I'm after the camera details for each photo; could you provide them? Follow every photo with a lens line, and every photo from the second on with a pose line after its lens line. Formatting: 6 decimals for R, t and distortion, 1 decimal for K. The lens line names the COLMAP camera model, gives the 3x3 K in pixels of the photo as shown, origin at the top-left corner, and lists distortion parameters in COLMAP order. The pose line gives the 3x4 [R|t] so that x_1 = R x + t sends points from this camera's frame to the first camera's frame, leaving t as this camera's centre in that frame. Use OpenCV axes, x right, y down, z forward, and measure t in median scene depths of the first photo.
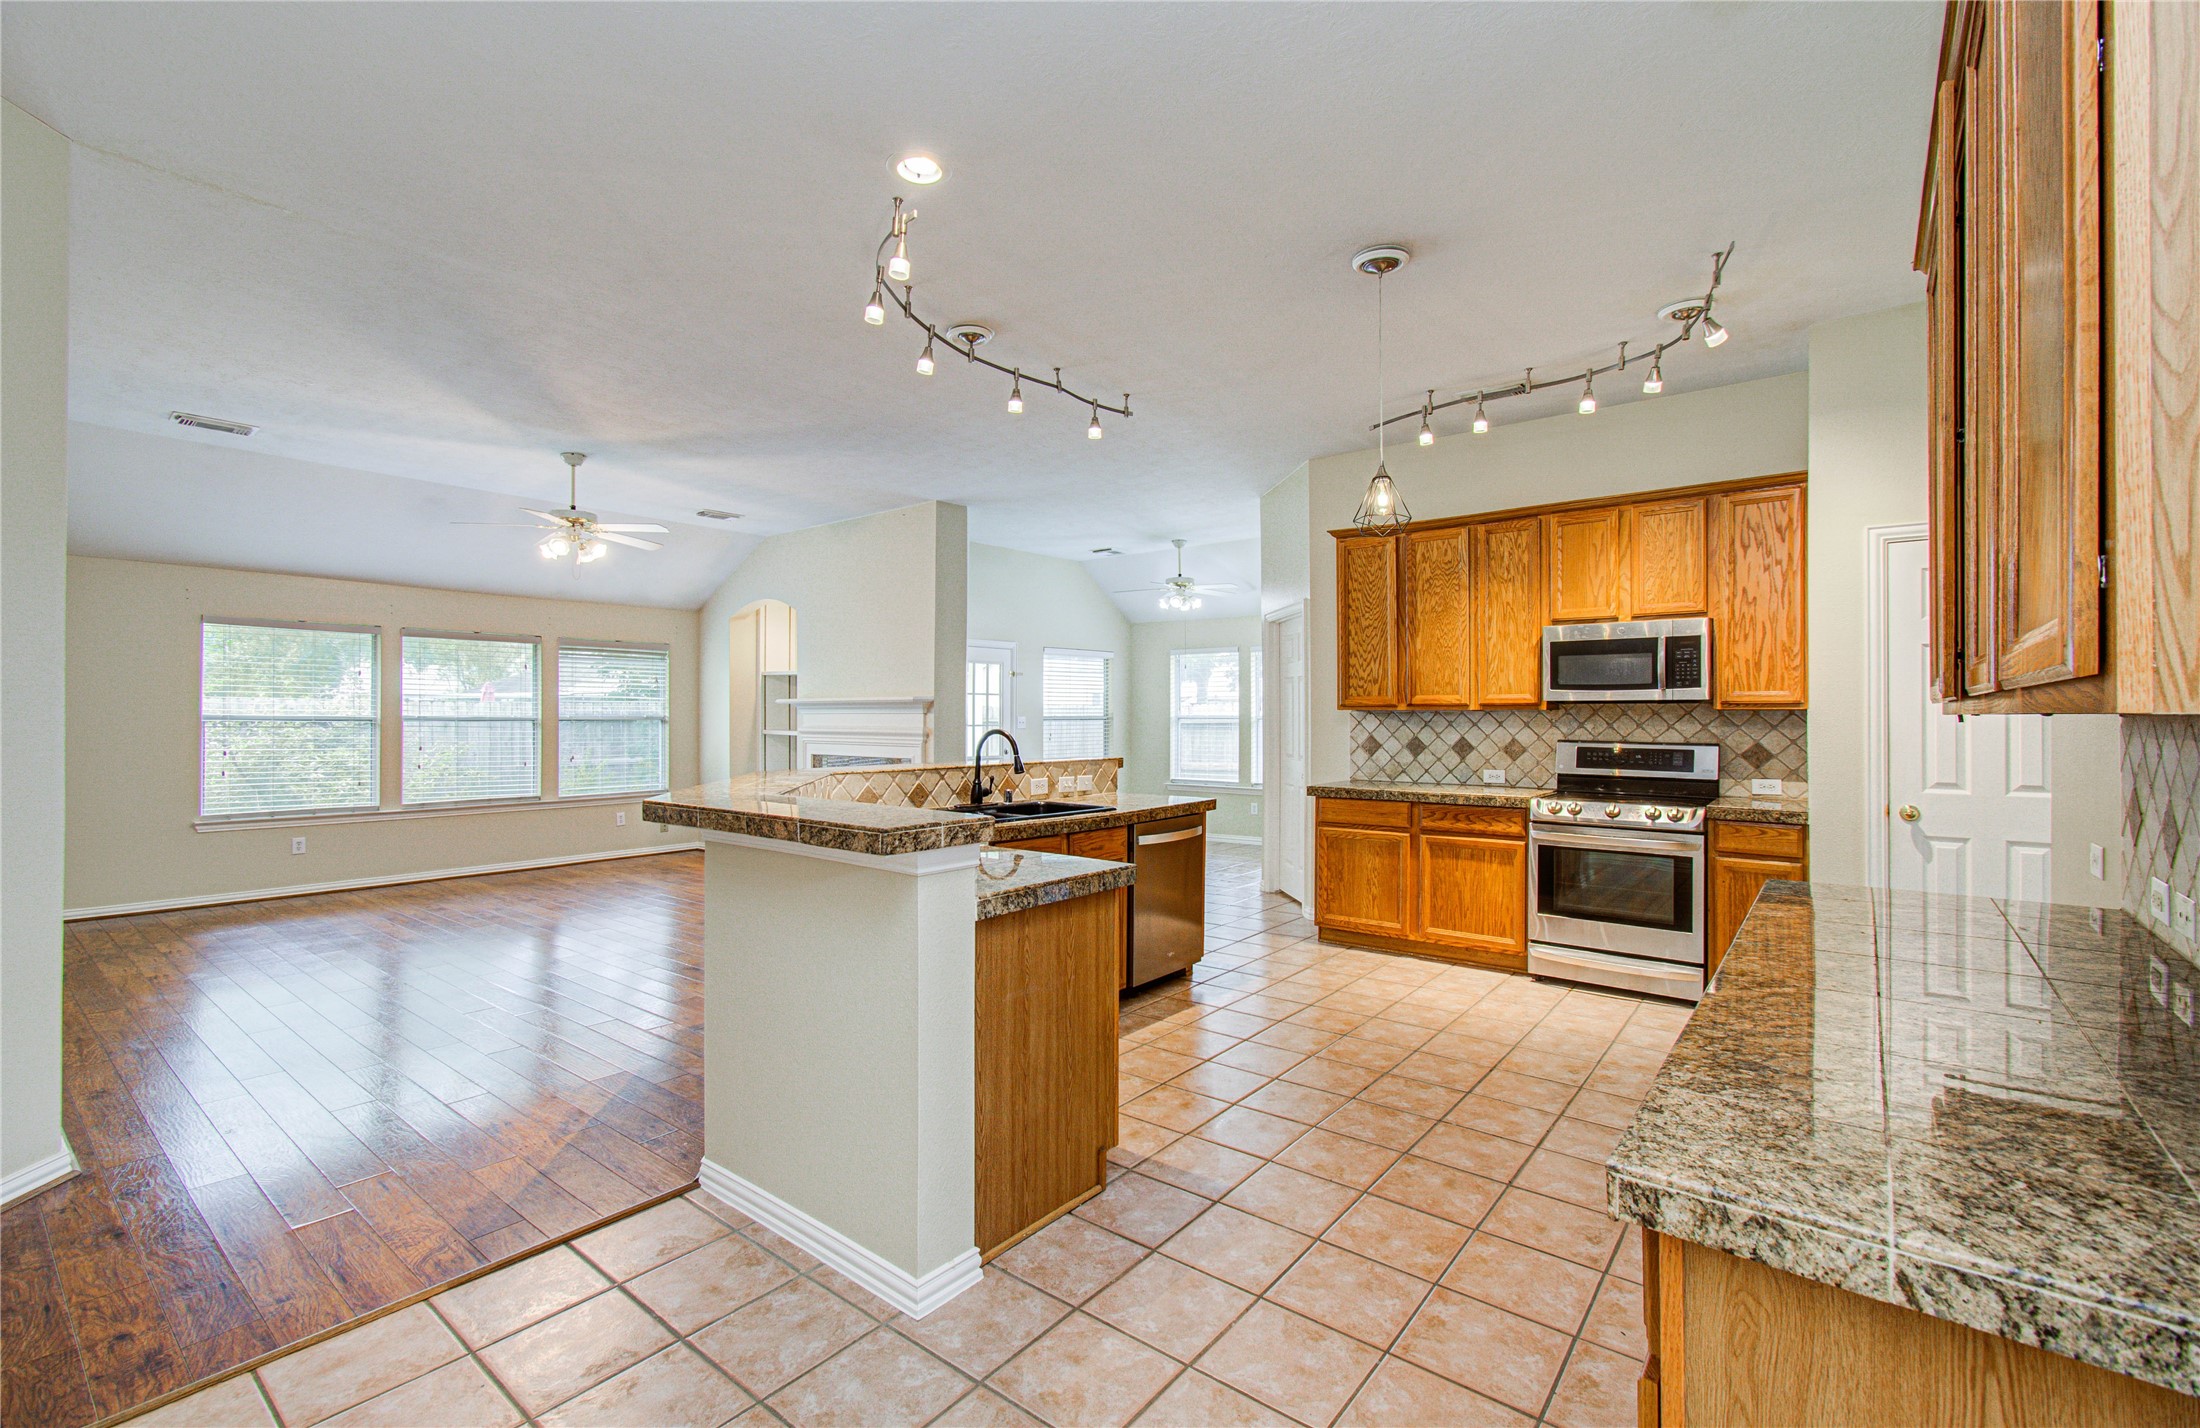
lens RADIAL K [[975.3, 0, 1102.5], [0, 975.3, 703.3], [0, 0, 1]] dist [-0.008513, 0.000379]
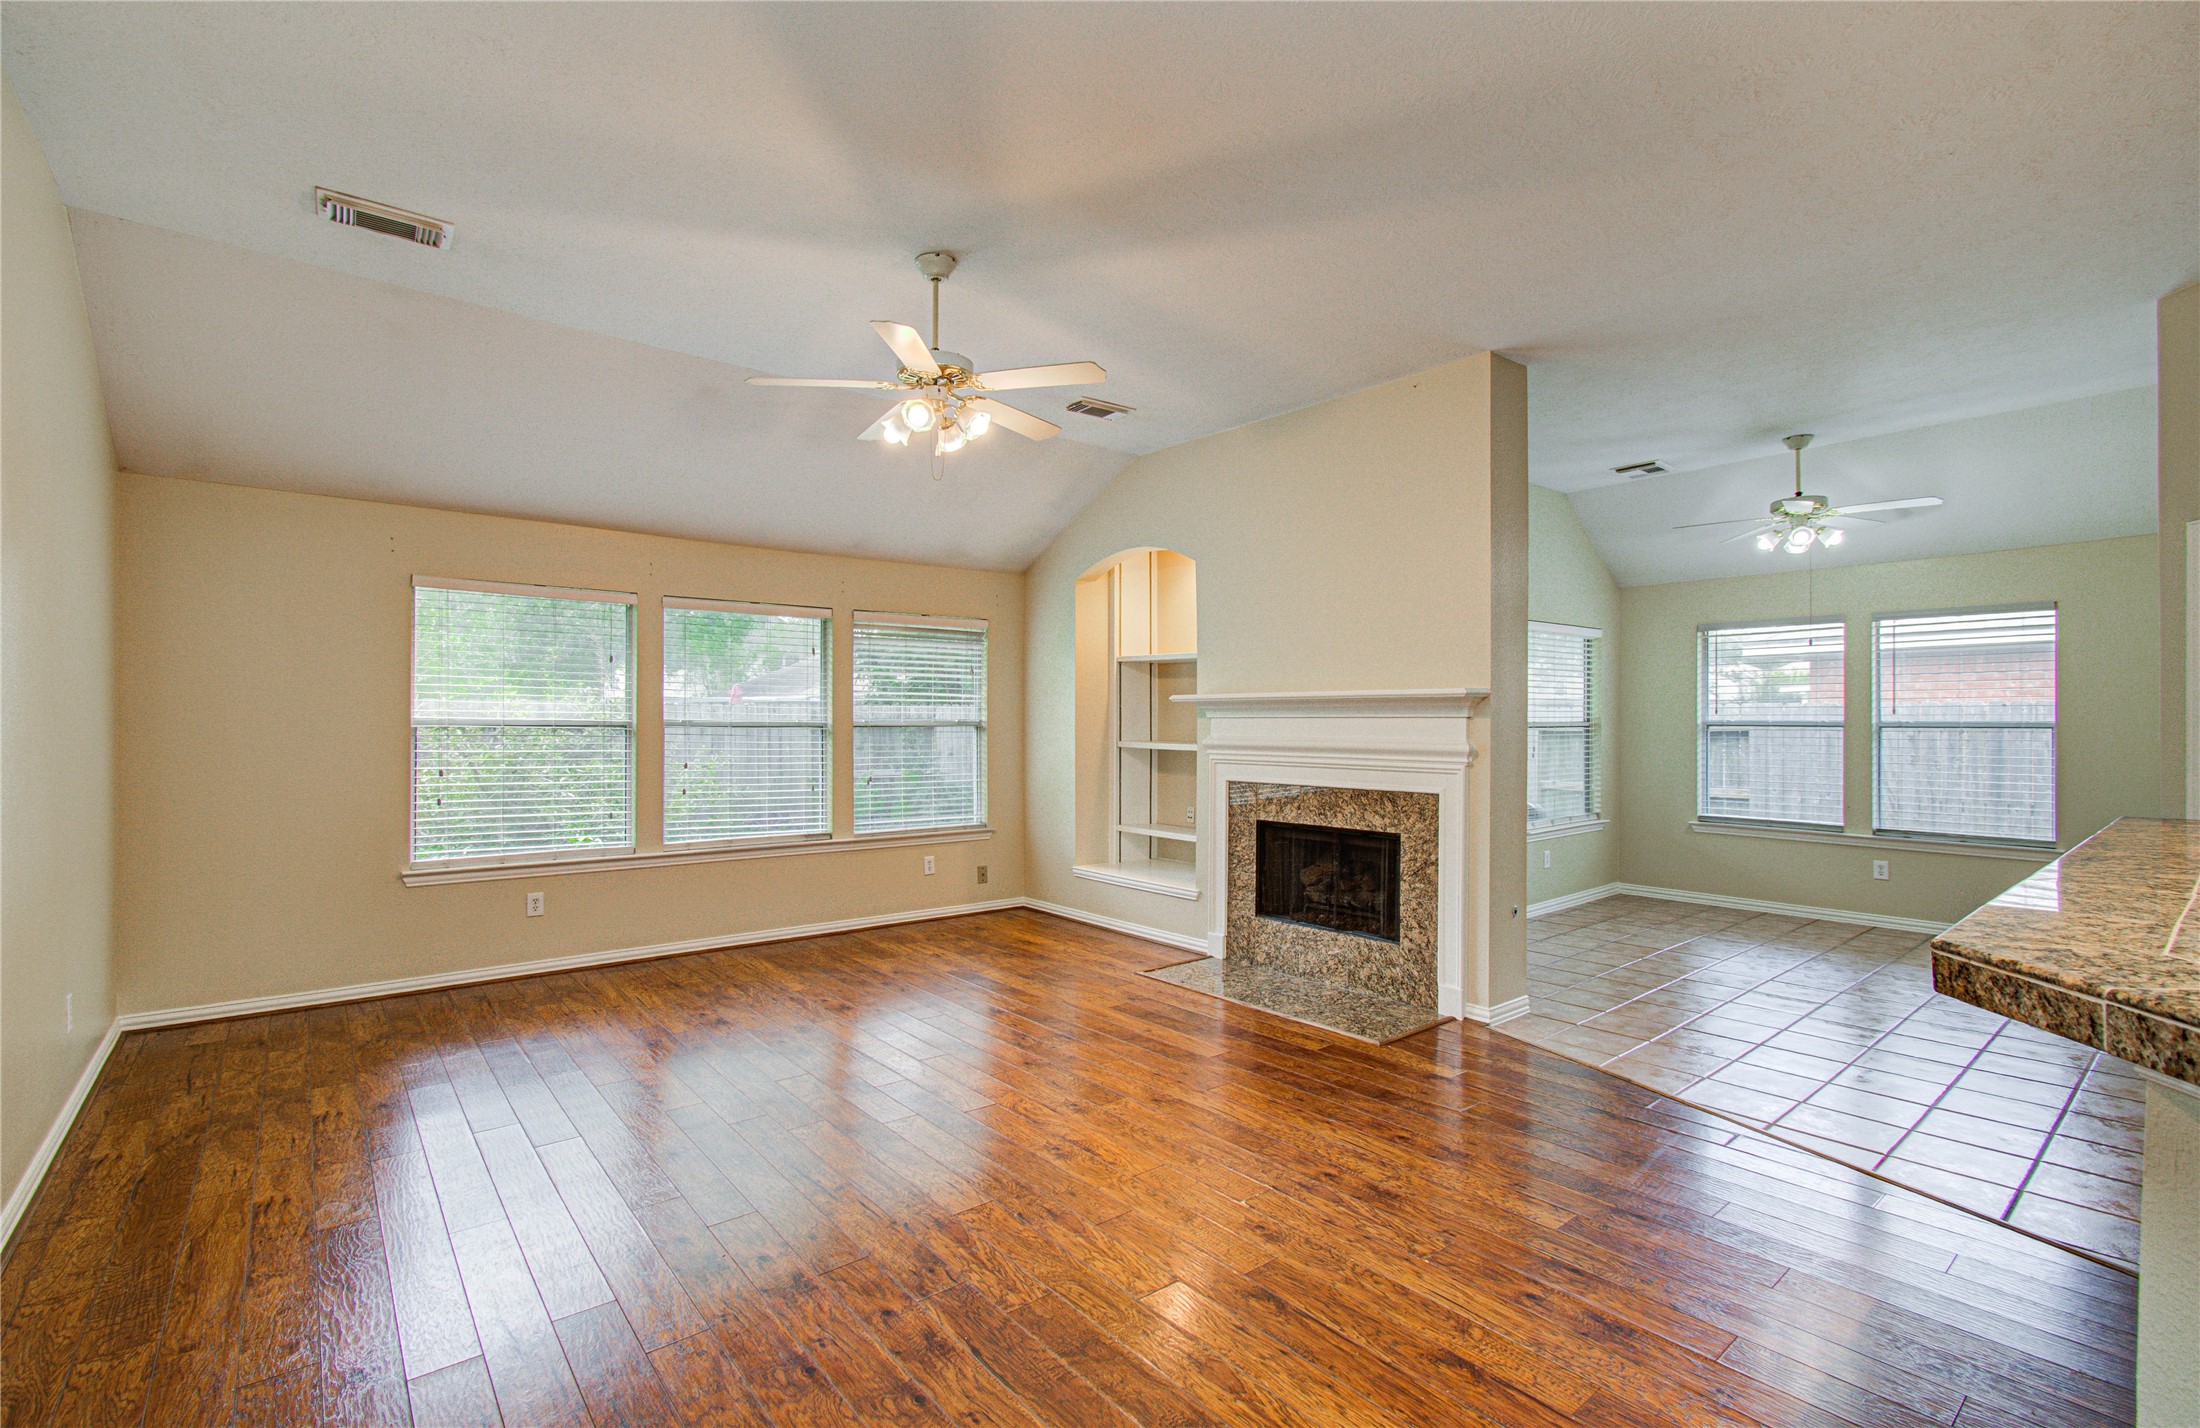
lens RADIAL K [[975.3, 0, 1060.2], [0, 975.3, 719.4], [0, 0, 1]] dist [-0.008513, 0.000379]
pose [[0.974238, 0.004477, -0.225480, -0.258884], [-0.002203, 0.999944, 0.010334, 0.003701], [0.225513, -0.009571, 0.974193, 0.345992]]
